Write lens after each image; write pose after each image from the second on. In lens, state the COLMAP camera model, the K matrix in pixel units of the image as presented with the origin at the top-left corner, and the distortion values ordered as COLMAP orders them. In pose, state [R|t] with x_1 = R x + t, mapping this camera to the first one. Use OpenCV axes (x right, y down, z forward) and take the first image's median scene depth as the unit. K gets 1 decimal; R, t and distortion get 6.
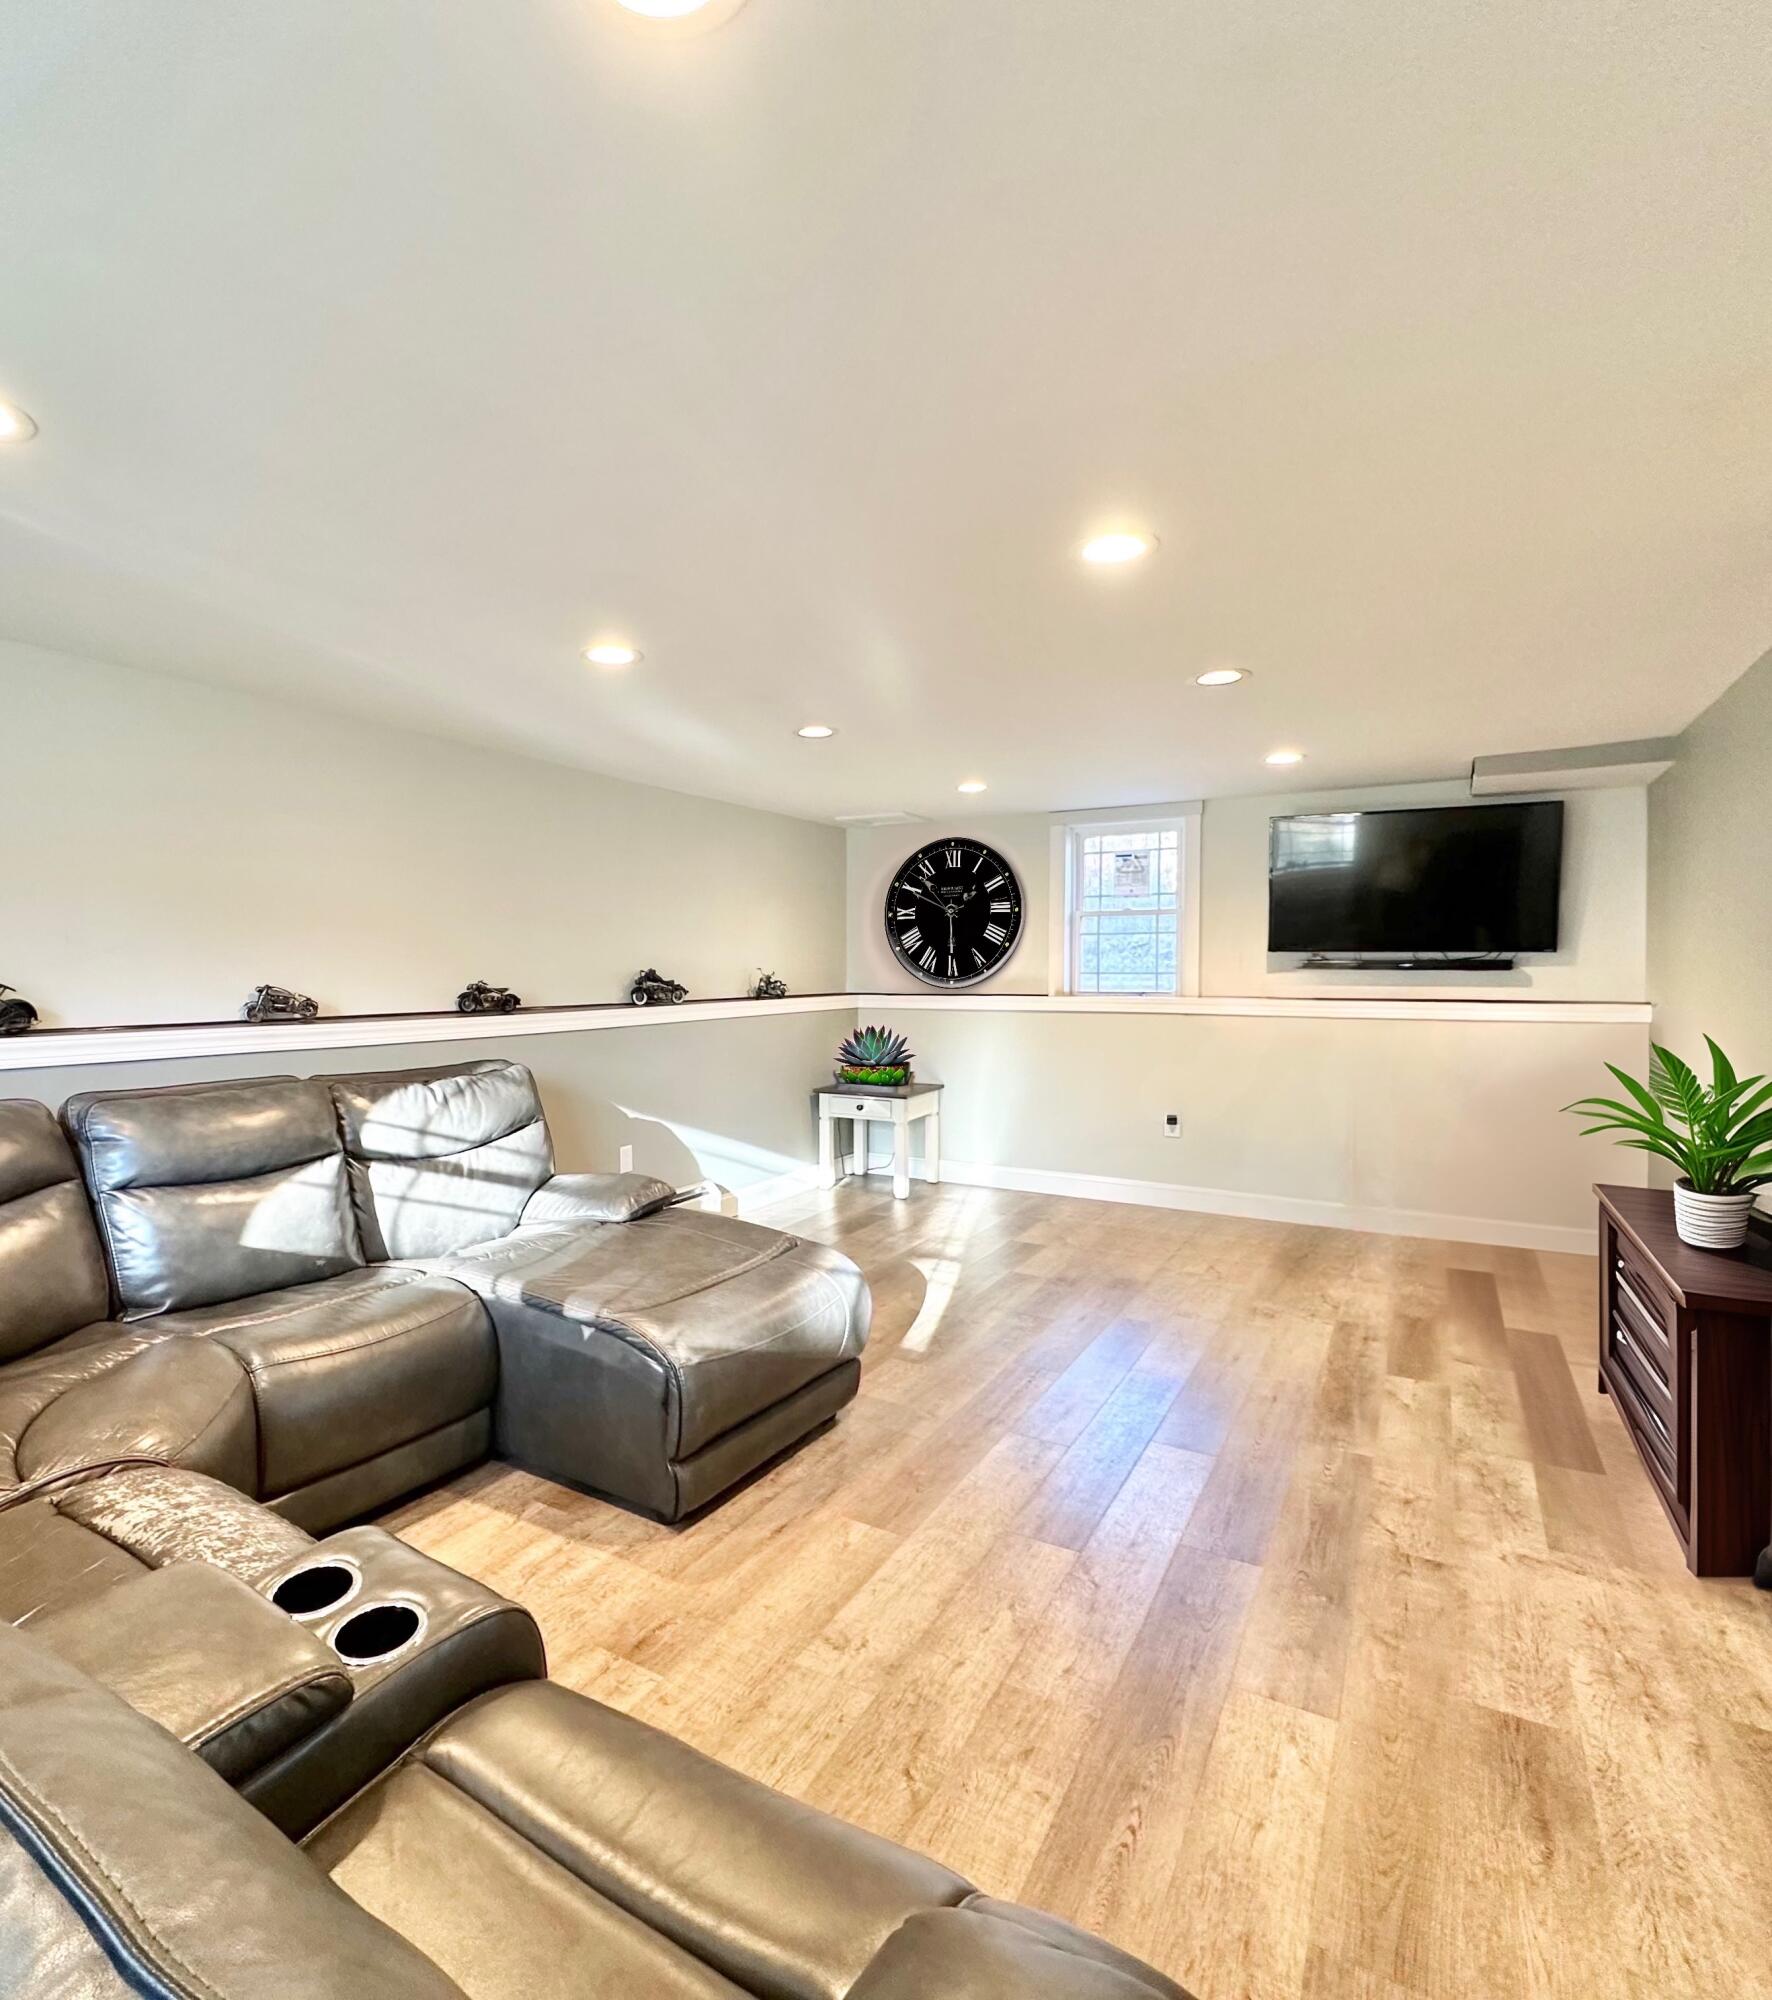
lens RADIAL K [[1056.6, 0, 754.5], [0, 1056.6, 995.2], [0, 0, 1]] dist [-0.001443, -0.000520]
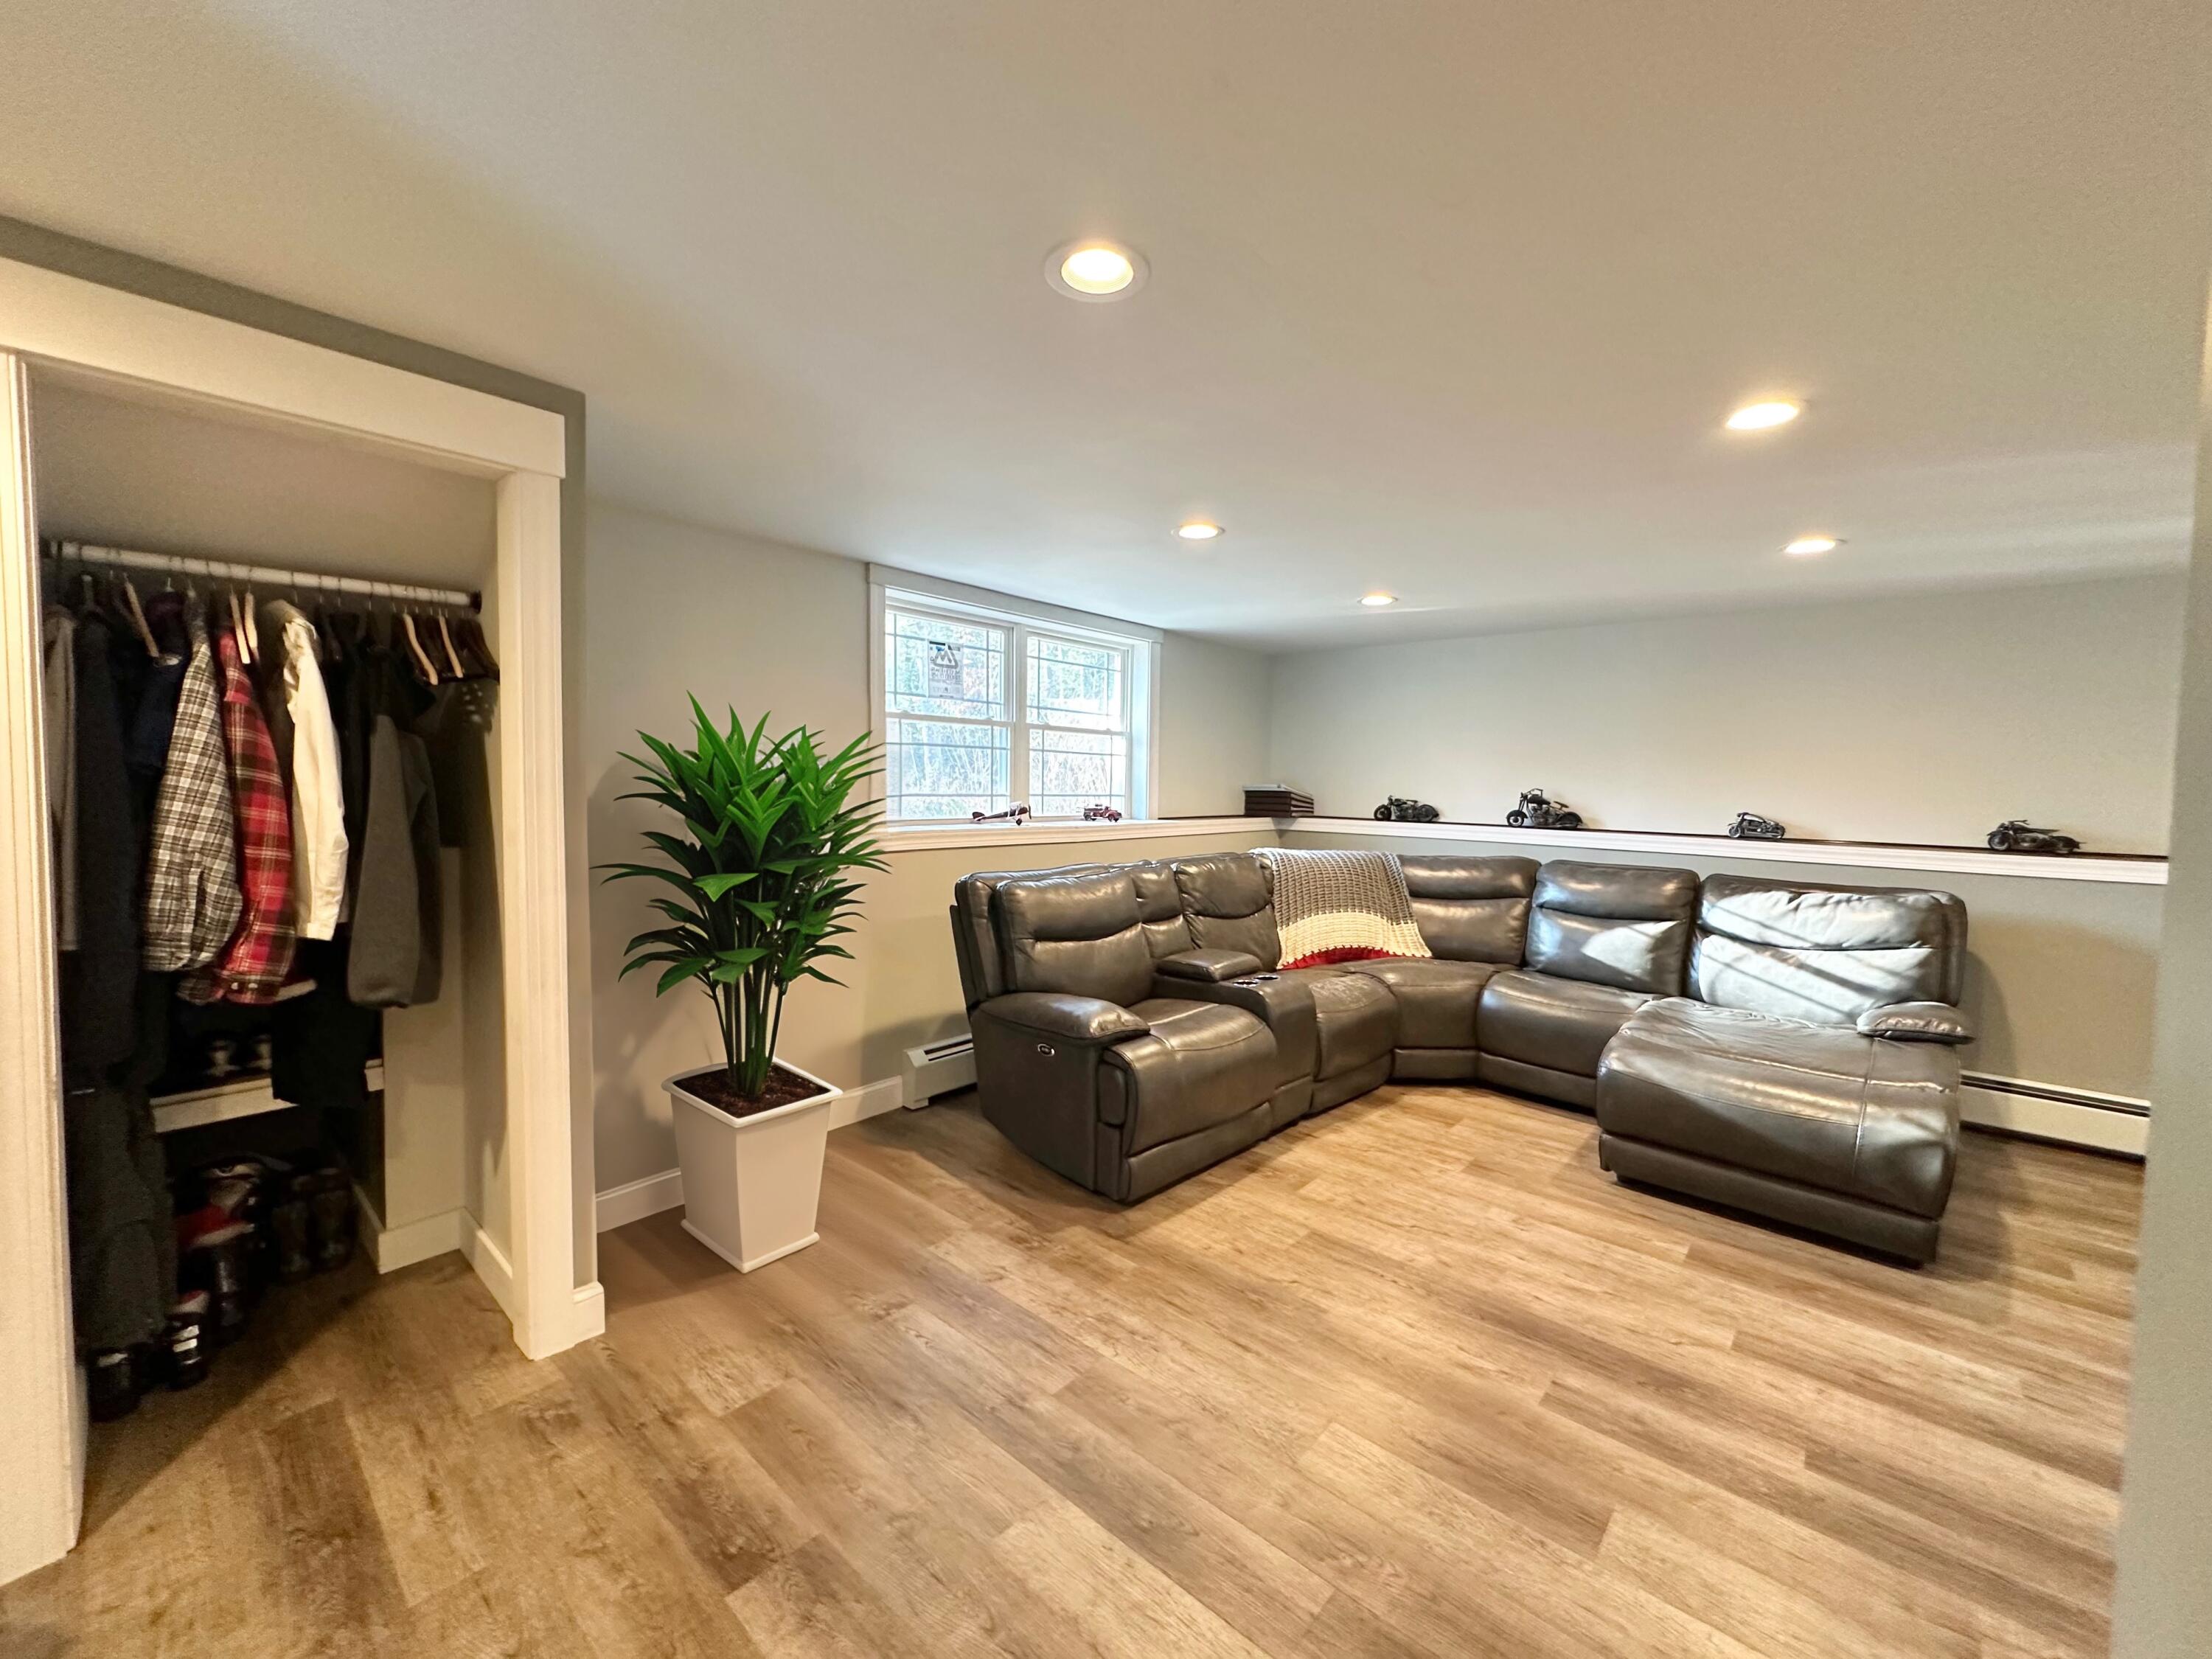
lens RADIAL K [[879.7, 0, 1106.0], [0, 879.7, 829.5], [0, 0, 1]] dist [-0.001624, -0.000204]
pose [[-0.153672, 0.052284, -0.986738, 1.126407], [-0.047659, 0.997045, 0.060253, -0.022195], [0.986972, 0.056286, -0.150726, 0.424107]]
